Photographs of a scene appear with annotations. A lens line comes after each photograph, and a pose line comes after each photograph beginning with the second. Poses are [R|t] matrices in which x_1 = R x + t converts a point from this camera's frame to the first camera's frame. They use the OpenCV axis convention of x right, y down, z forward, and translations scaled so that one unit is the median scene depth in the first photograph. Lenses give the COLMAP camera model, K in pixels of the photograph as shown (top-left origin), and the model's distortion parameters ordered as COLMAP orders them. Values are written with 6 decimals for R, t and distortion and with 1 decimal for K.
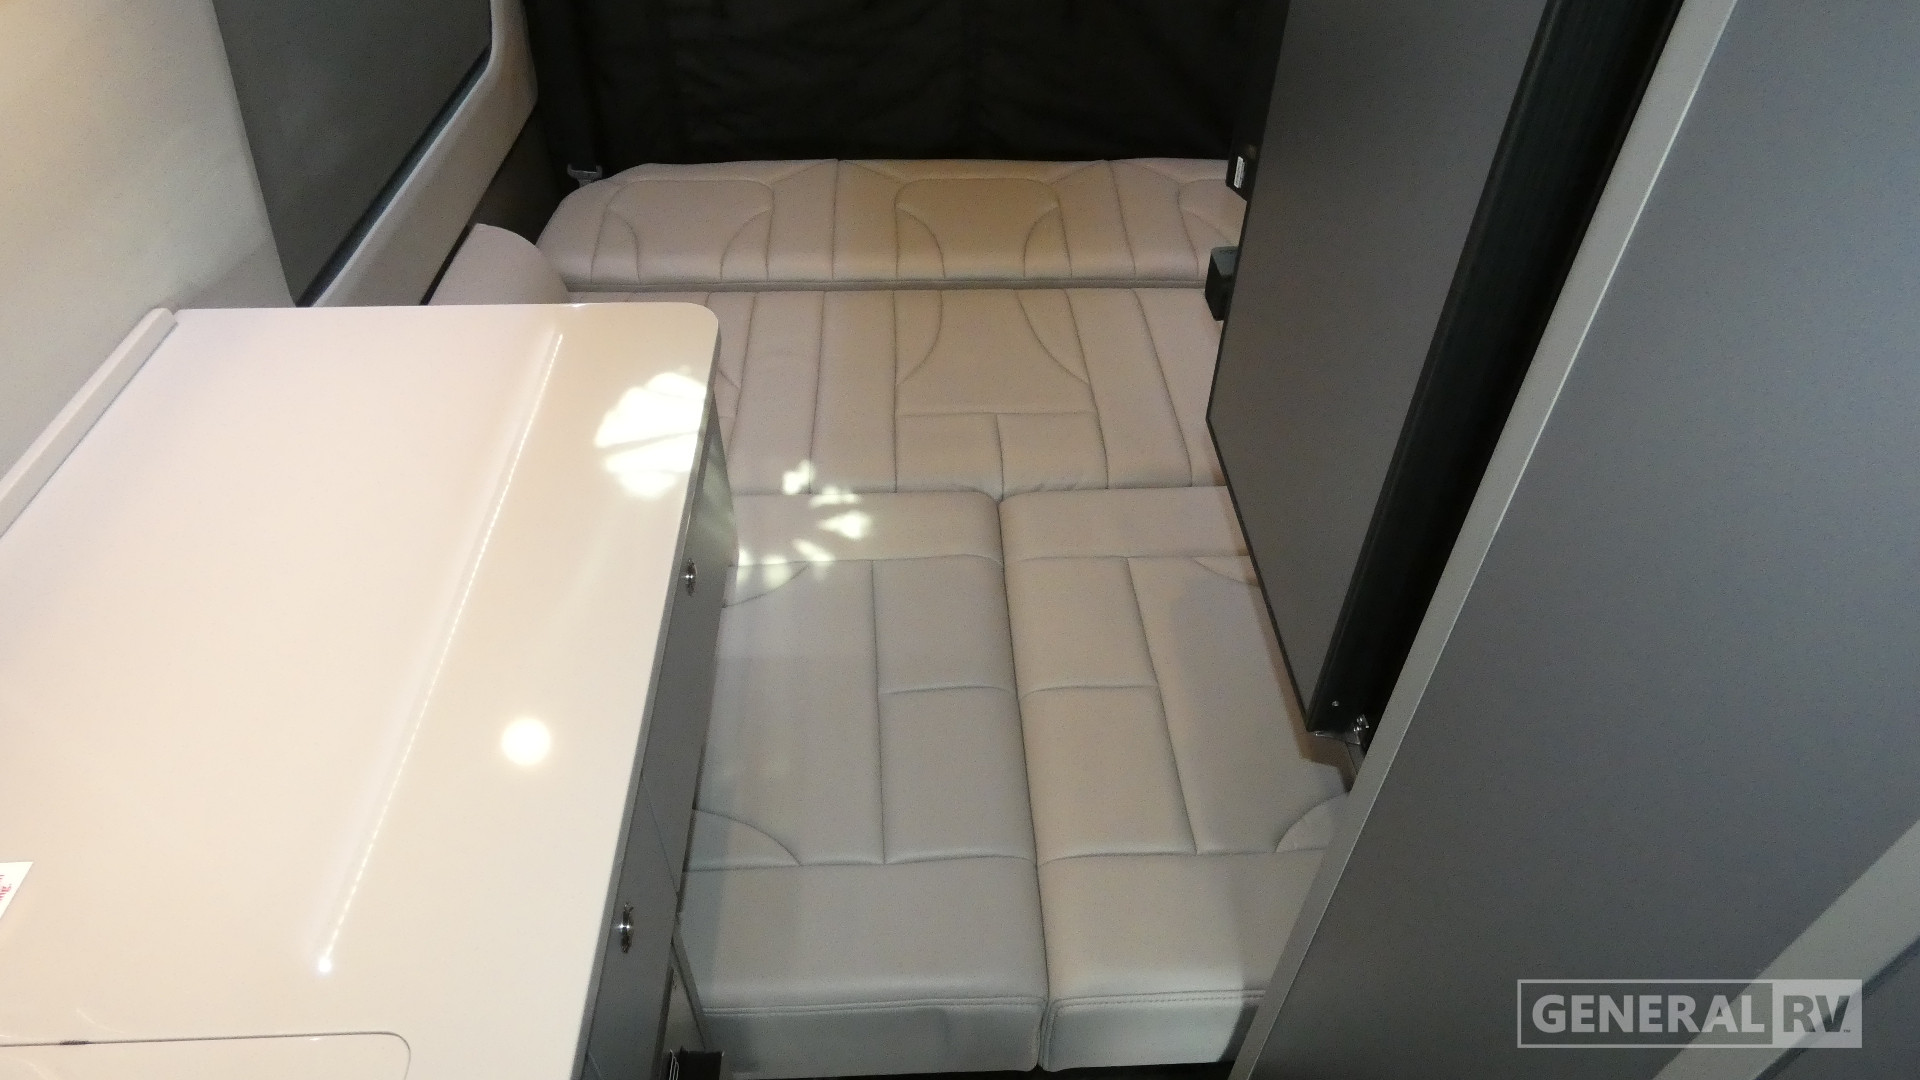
lens RADIAL K [[1151.9, 0, 960.0], [0, 1151.9, 540.0], [0, 0, 1]] dist [0.002304, 0.000387]
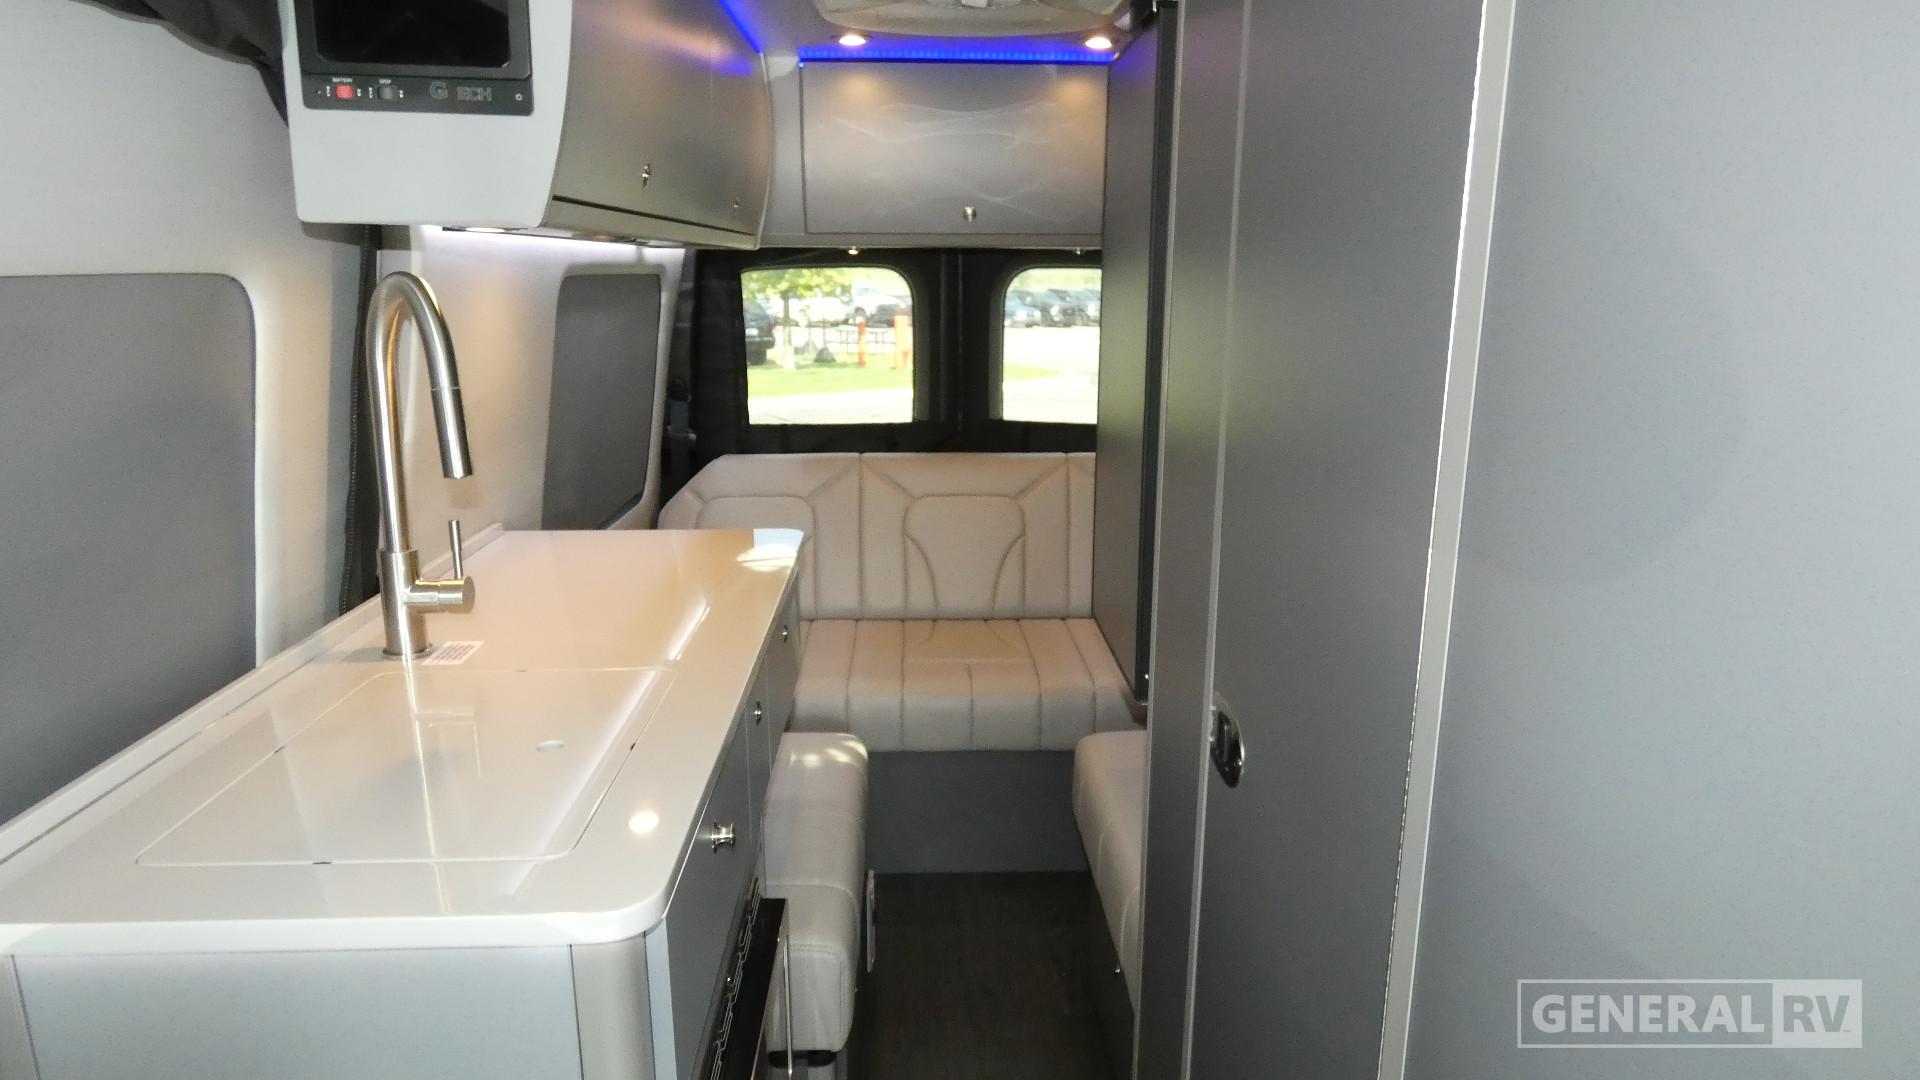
lens RADIAL K [[1151.9, 0, 960.0], [0, 1151.9, 540.0], [0, 0, 1]] dist [0.002304, 0.000387]
pose [[0.999931, 0.010238, -0.005781, 0.029015], [-0.011757, 0.871456, -0.490332, 0.525250], [0.000018, 0.490366, 0.871517, -0.421063]]
